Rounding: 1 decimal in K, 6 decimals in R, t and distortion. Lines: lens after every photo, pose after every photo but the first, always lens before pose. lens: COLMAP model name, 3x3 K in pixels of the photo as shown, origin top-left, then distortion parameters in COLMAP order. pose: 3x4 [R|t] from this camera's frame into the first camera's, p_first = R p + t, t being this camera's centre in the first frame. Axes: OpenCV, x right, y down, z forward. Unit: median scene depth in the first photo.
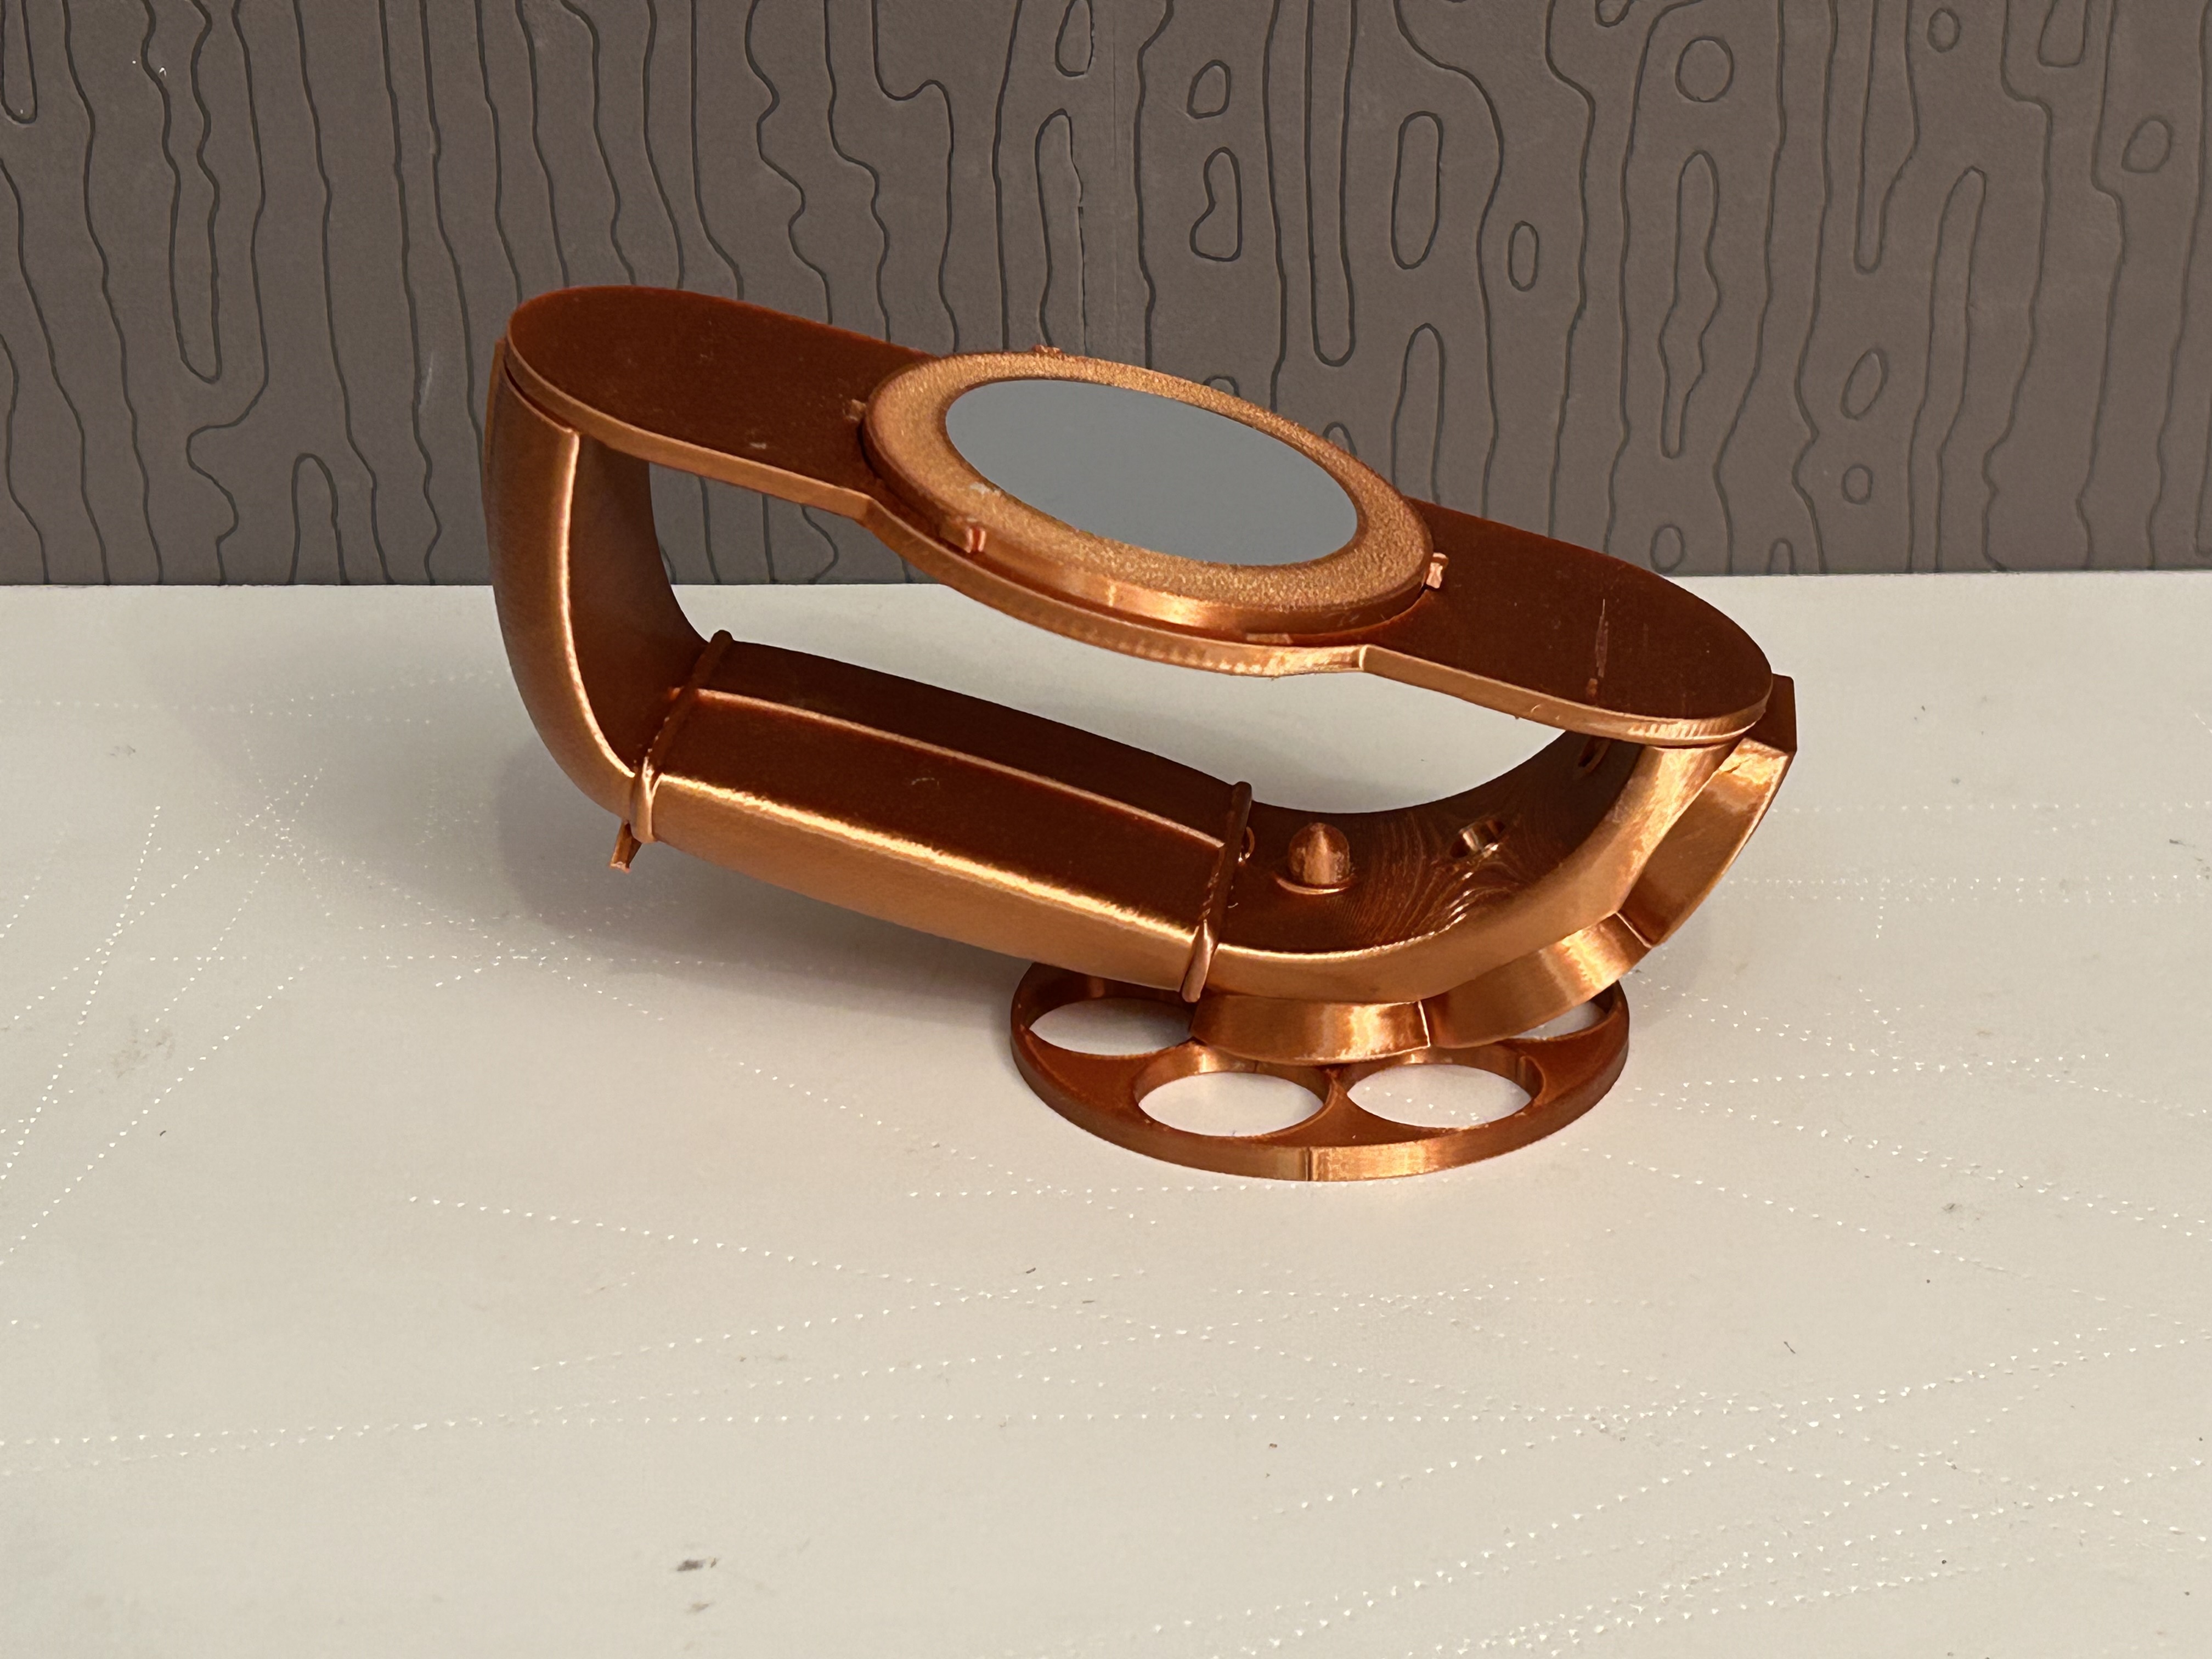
lens RADIAL K [[4090.4, 0, 1109.5], [0, 4090.4, 822.7], [0, 0, 1]] dist [0.113850, 0.000000]
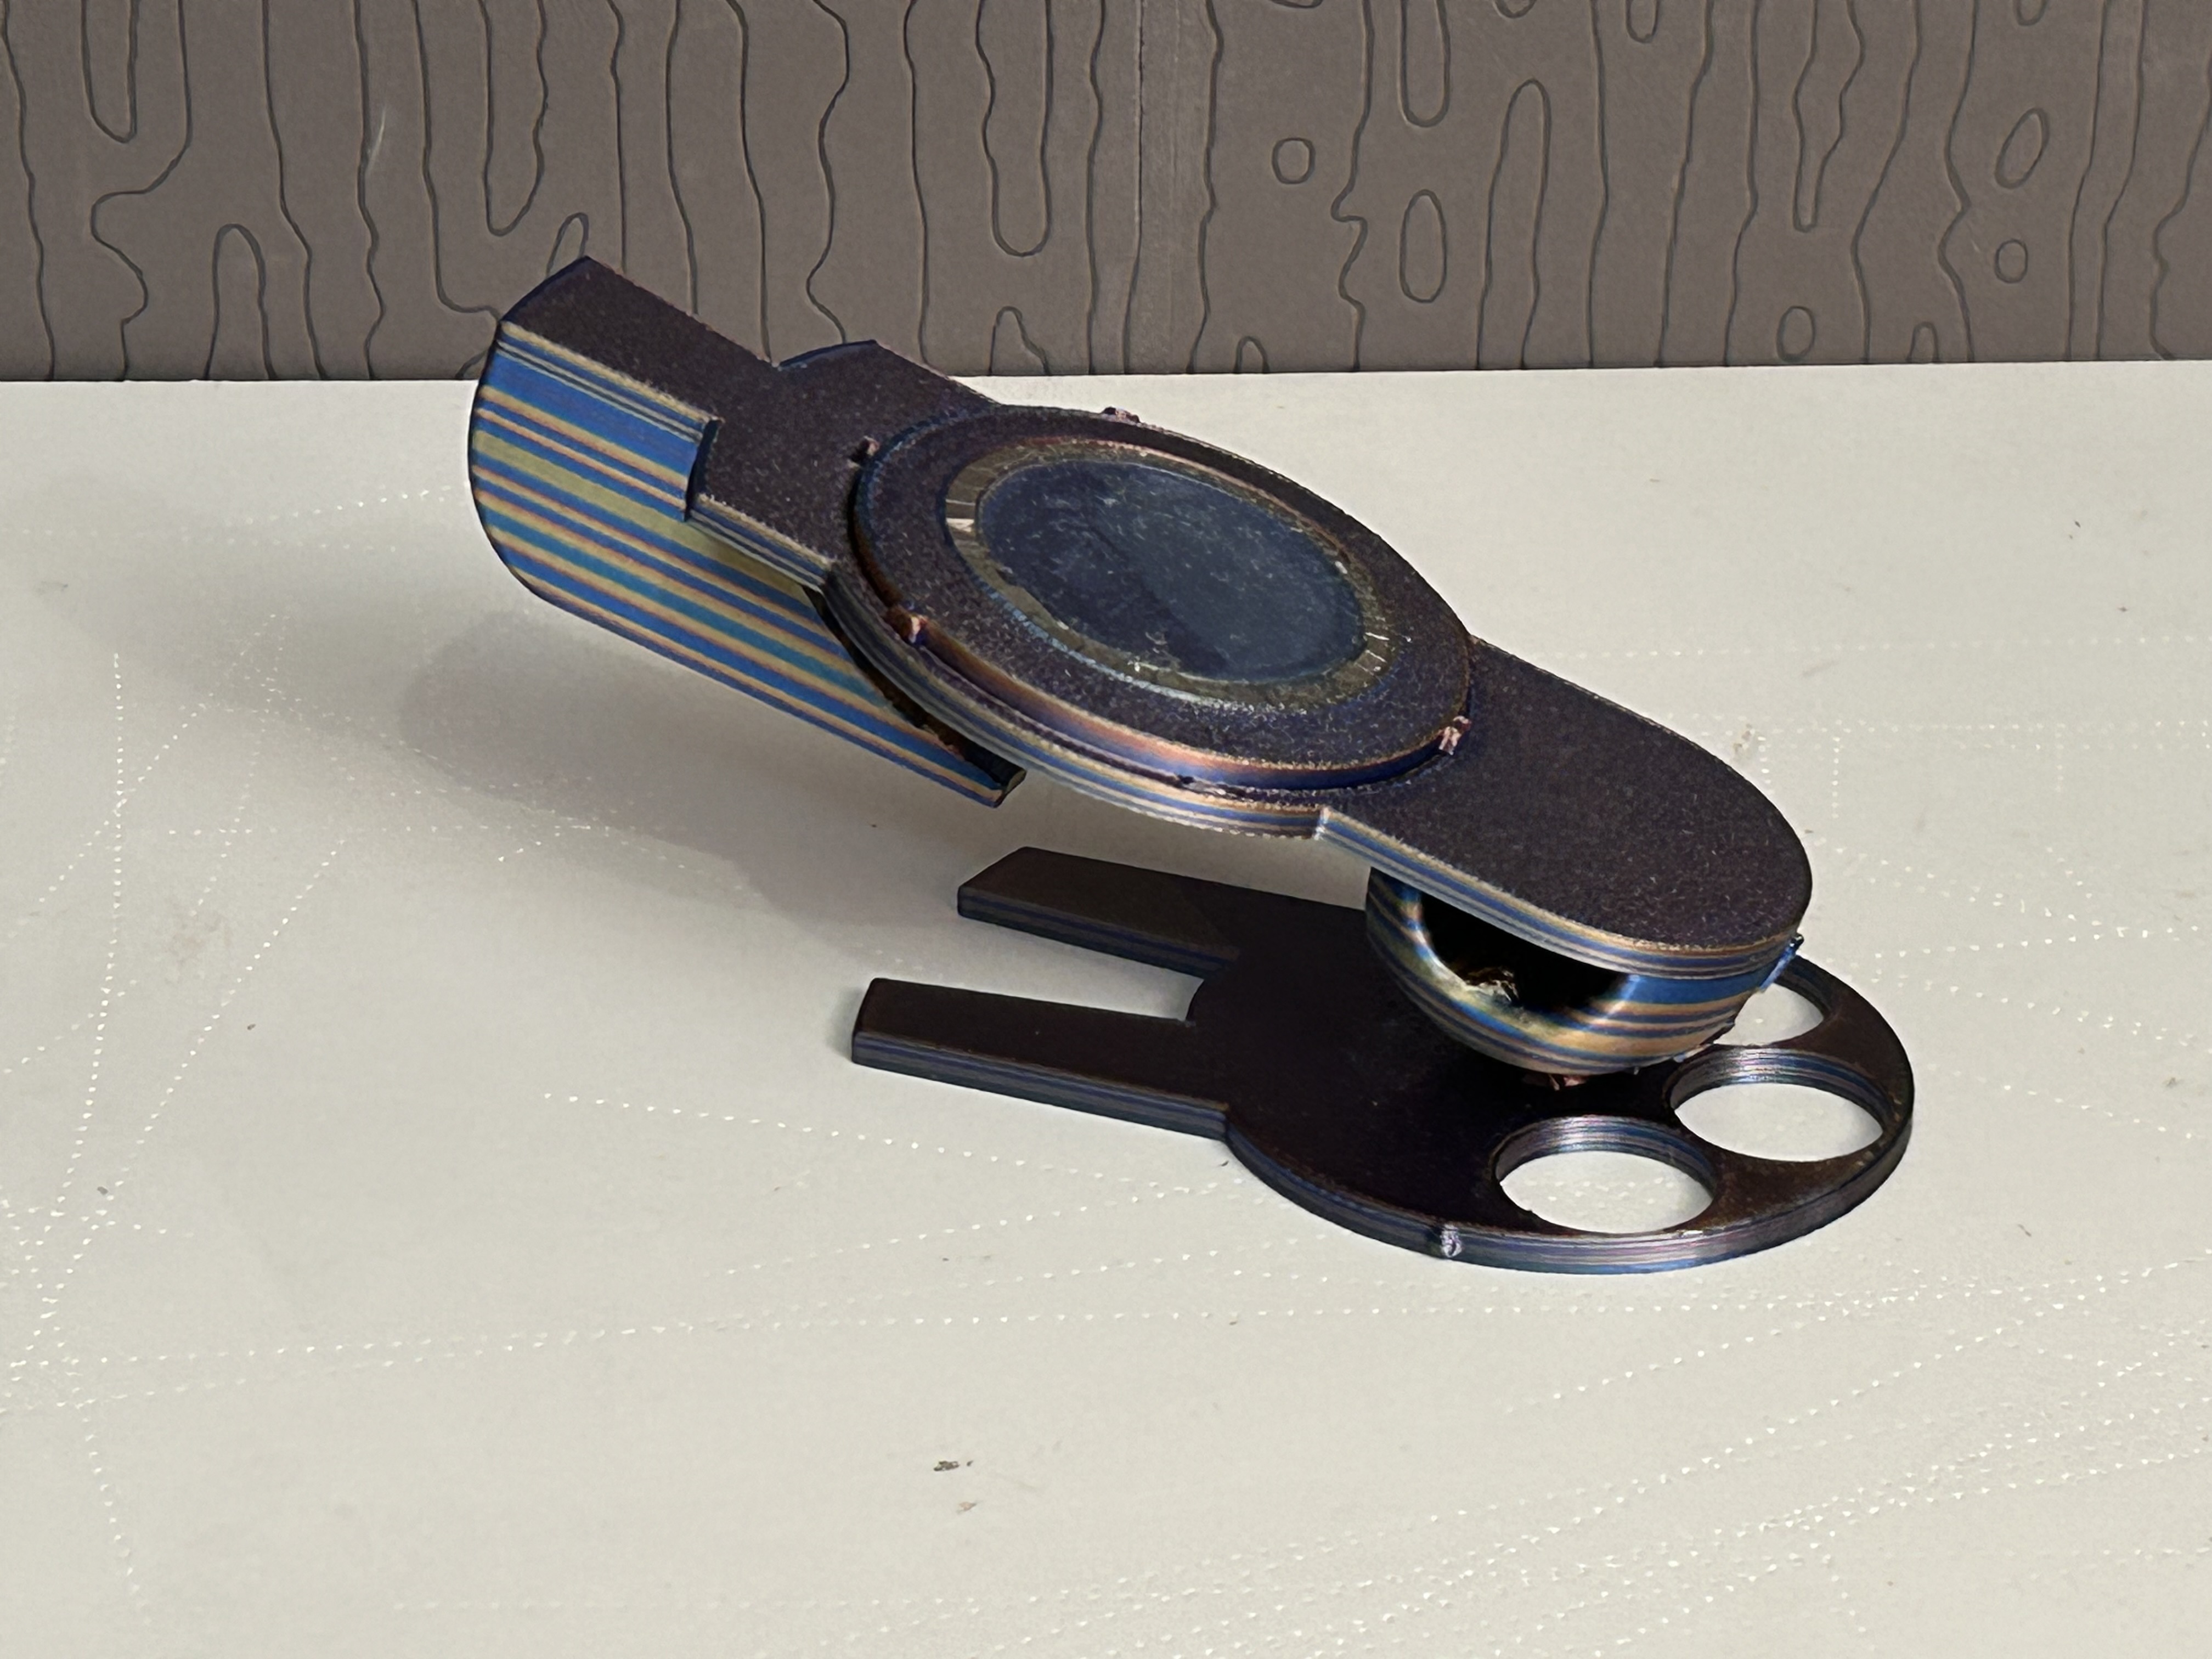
lens RADIAL K [[5975.5, 0, 1099.0], [0, 5975.5, 852.1], [0, 0, 1]] dist [0.135281, 0.000000]
pose [[0.996874, -0.007325, 0.078662, -0.117542], [0.002741, 0.998300, 0.058225, -0.032157], [-0.078955, -0.057827, 0.995200, -0.277727]]
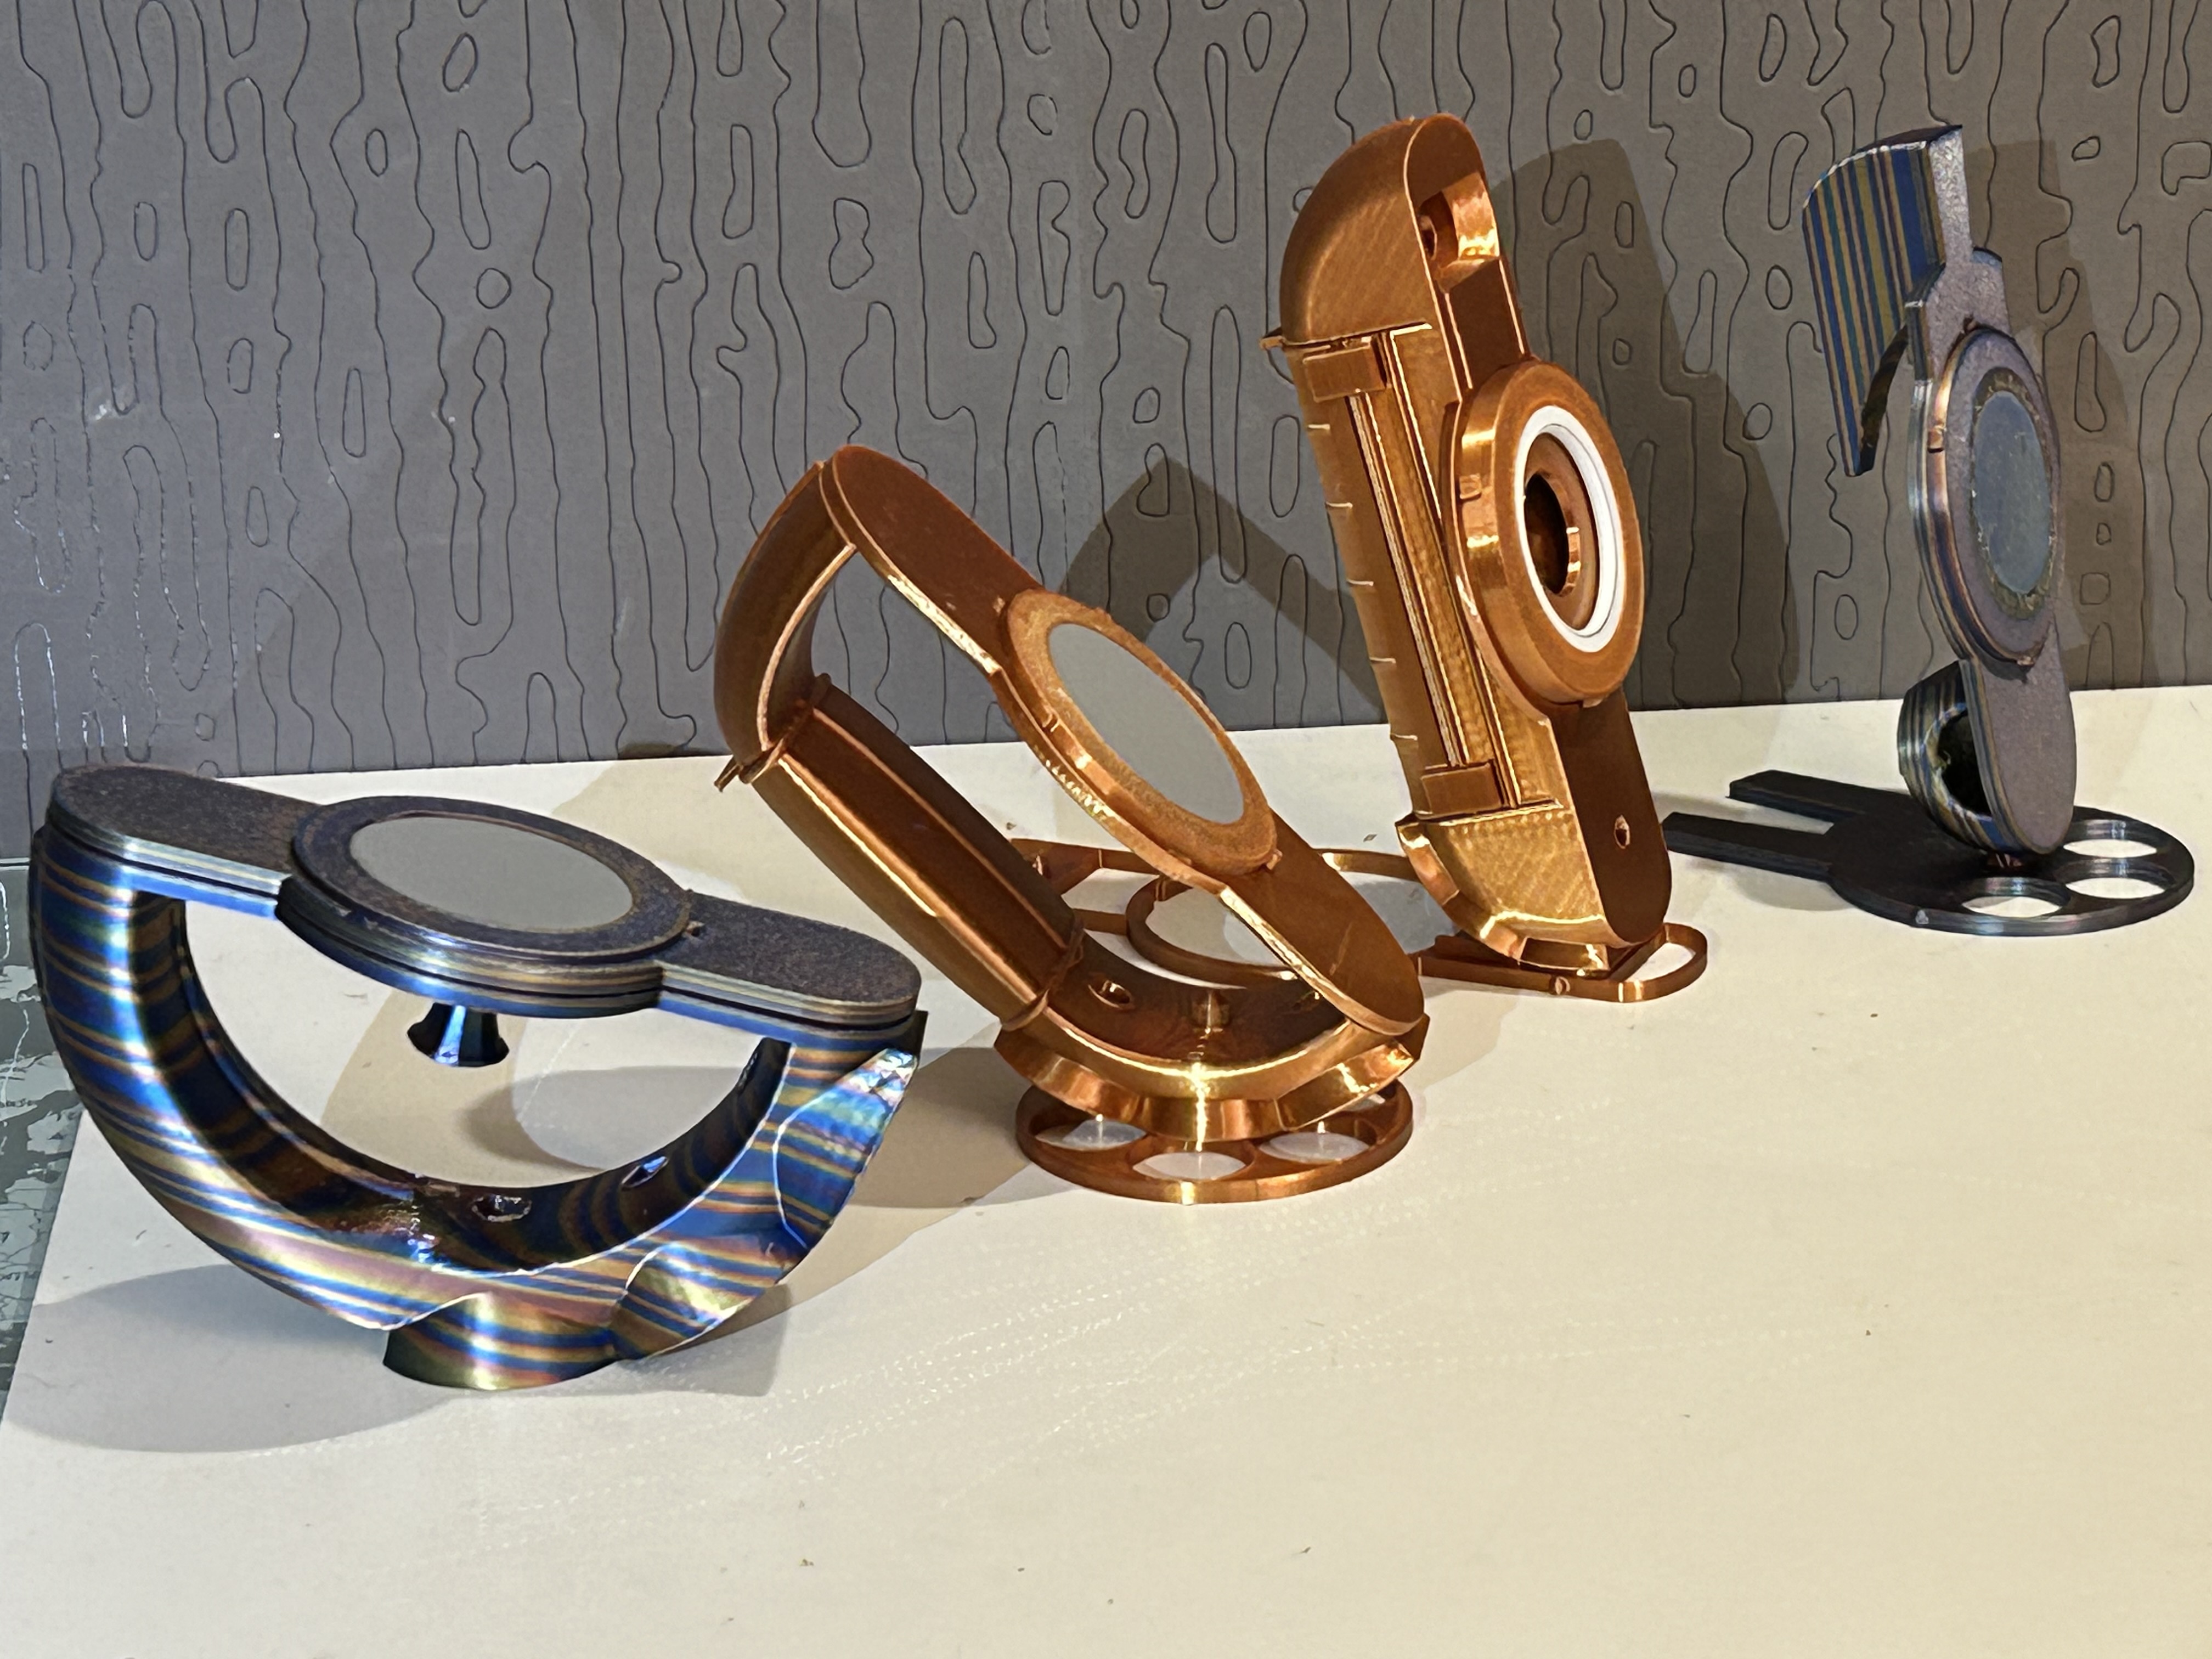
lens RADIAL K [[5762.7, 0, 1099.3], [0, 5762.7, 830.9], [0, 0, 1]] dist [0.134045, 0.000000]
pose [[0.995529, -0.041780, 0.084714, -0.177352], [0.049380, 0.994743, -0.089706, 0.165349], [-0.080521, 0.093488, 0.992359, -1.080768]]
